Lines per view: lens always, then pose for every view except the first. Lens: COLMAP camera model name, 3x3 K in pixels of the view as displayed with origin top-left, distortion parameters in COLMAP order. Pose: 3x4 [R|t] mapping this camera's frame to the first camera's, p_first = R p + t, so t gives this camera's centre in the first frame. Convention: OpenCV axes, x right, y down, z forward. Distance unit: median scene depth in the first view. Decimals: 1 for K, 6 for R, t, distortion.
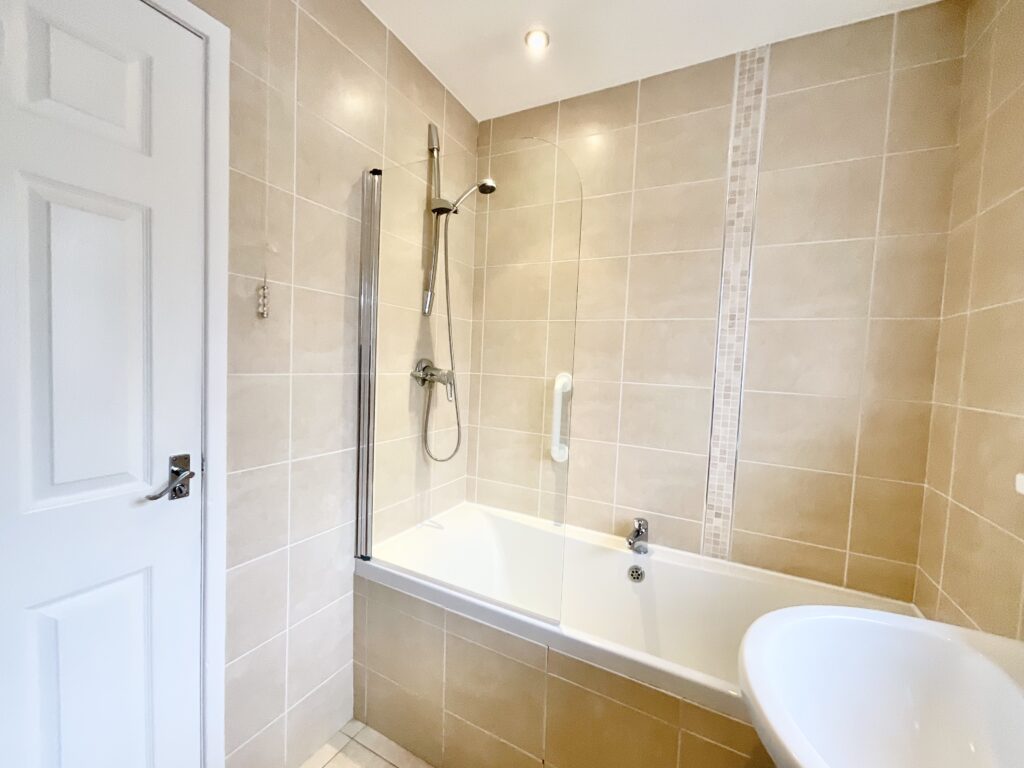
lens RADIAL K [[417.7, 0, 511.0], [0, 417.7, 384.2], [0, 0, 1]] dist [0.004382, 0.000721]
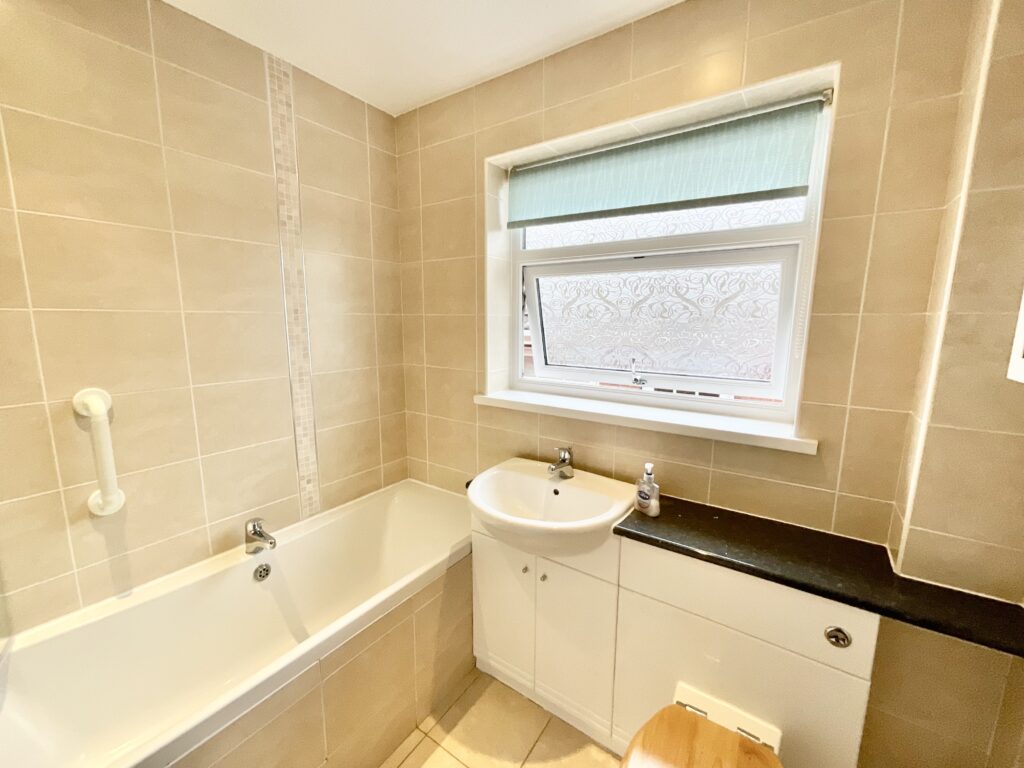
lens RADIAL K [[417.7, 0, 510.0], [0, 417.7, 383.8], [0, 0, 1]] dist [0.004382, 0.000721]
pose [[0.137443, -0.197913, 0.970536, -0.514425], [0.053792, 0.979880, 0.192201, -0.151576], [-0.989048, 0.025790, 0.145323, 0.268102]]
